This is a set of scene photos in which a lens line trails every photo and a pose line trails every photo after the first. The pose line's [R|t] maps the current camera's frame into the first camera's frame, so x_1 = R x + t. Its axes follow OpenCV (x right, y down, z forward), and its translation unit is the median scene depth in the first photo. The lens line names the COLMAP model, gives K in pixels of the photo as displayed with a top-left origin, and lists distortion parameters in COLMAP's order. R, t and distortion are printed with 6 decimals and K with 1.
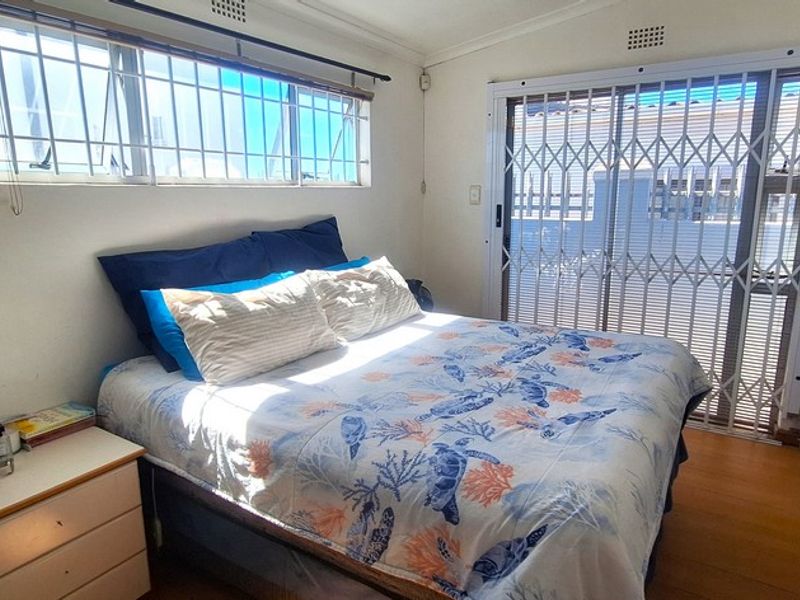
lens RADIAL K [[519.8, 0, 399.5], [0, 519.8, 302.3], [0, 0, 1]] dist [-0.027673, 0.024882]
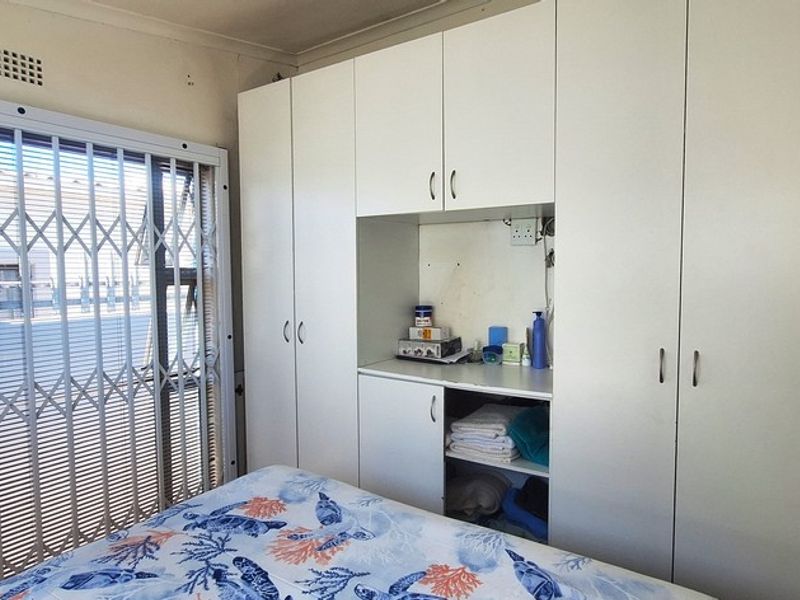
lens RADIAL K [[519.8, 0, 399.5], [0, 519.8, 302.3], [0, 0, 1]] dist [-0.027673, 0.024882]
pose [[0.027313, -0.059877, 0.997832, -0.227043], [0.209621, 0.976353, 0.052850, -0.151694], [-0.977401, 0.207723, 0.039218, 0.595753]]
